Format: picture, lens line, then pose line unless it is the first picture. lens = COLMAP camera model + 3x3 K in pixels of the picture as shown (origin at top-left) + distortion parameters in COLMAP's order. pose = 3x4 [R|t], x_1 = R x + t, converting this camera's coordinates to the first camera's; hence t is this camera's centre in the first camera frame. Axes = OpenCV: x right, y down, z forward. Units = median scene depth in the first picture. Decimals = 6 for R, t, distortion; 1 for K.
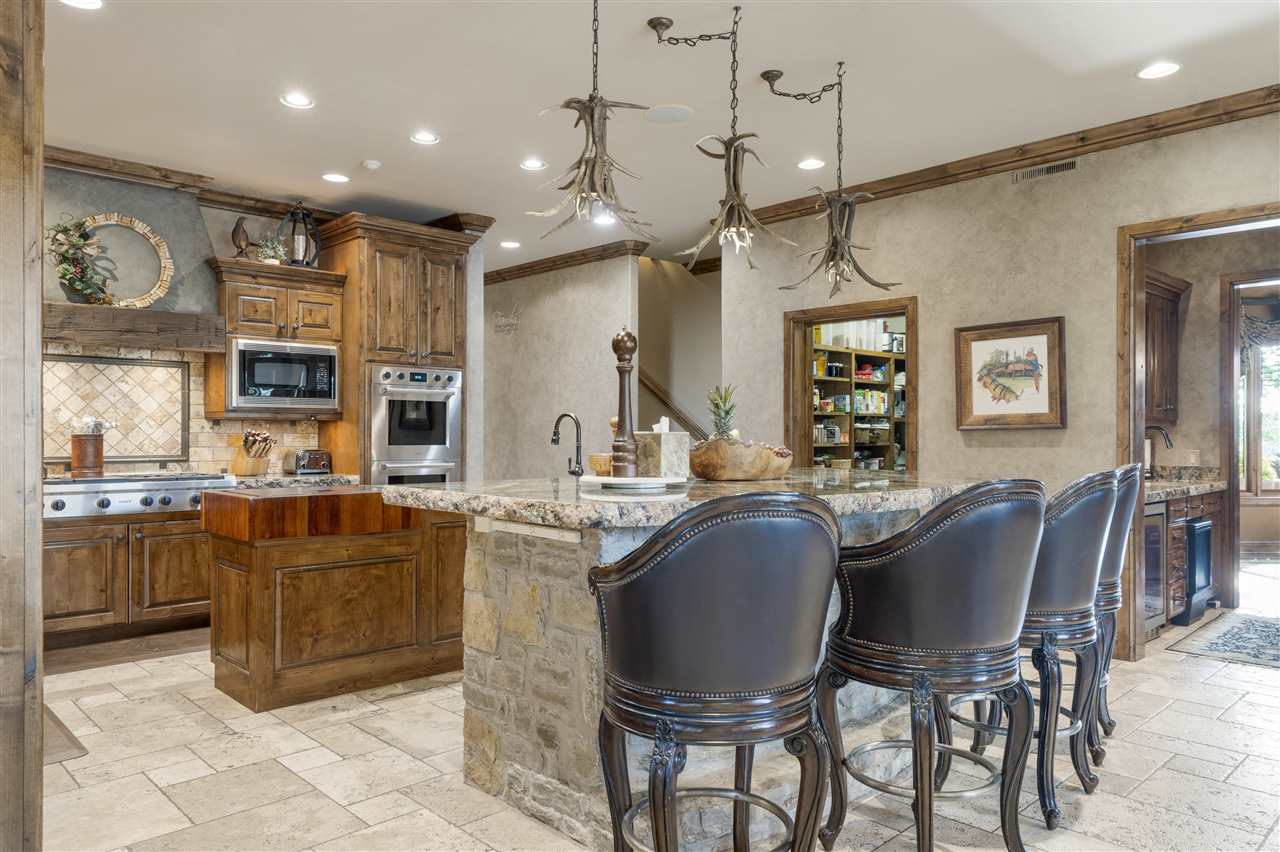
lens RADIAL K [[858.9, 0, 640.0], [0, 858.9, 426.0], [0, 0, 1]] dist [0.017307, 0.000381]
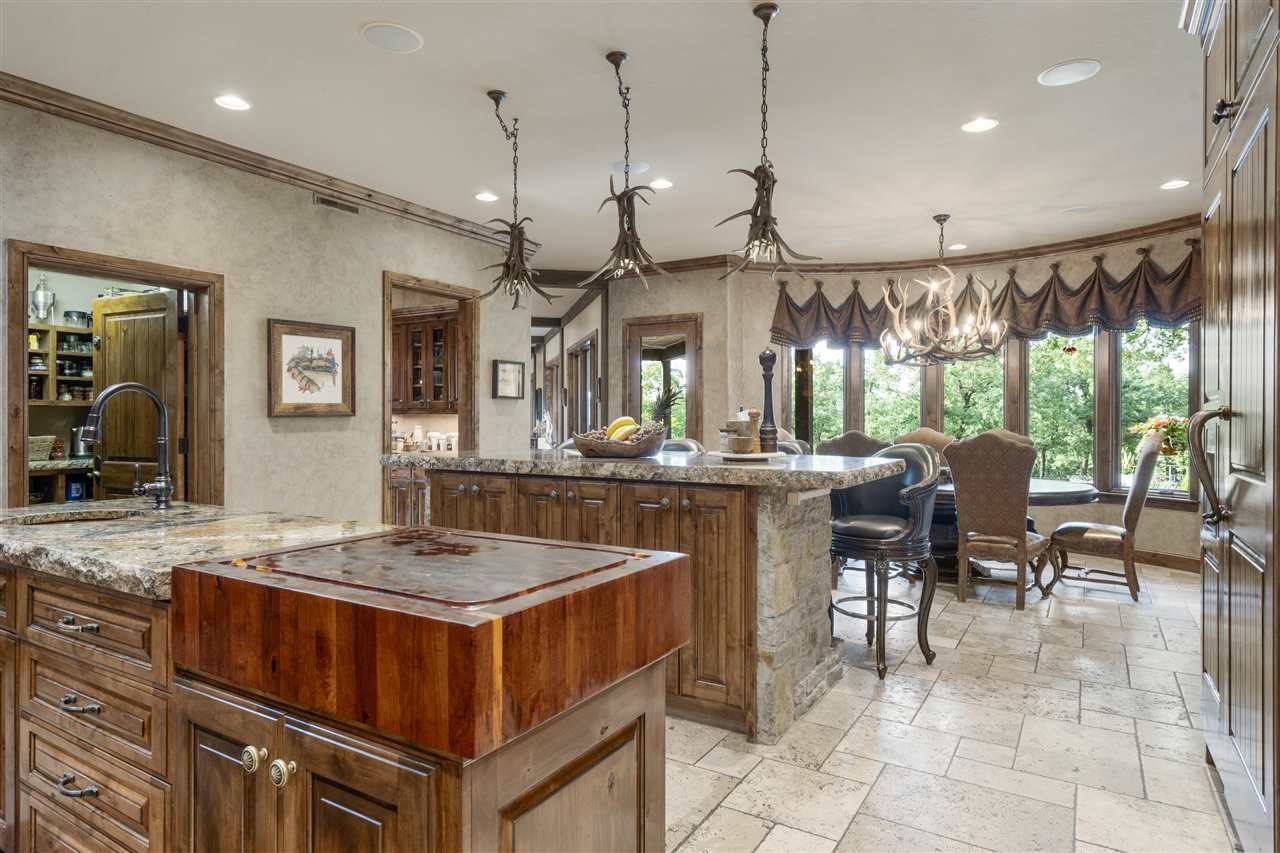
lens RADIAL K [[759.6, 0, 601.8], [0, 759.6, 421.2], [0, 0, 1]] dist [0.004296, 0.000968]
pose [[-0.231092, -0.005054, 0.972919, -0.667312], [-0.012428, 0.999920, 0.002242, 0.003250], [-0.972853, -0.011573, -0.231136, 0.885092]]
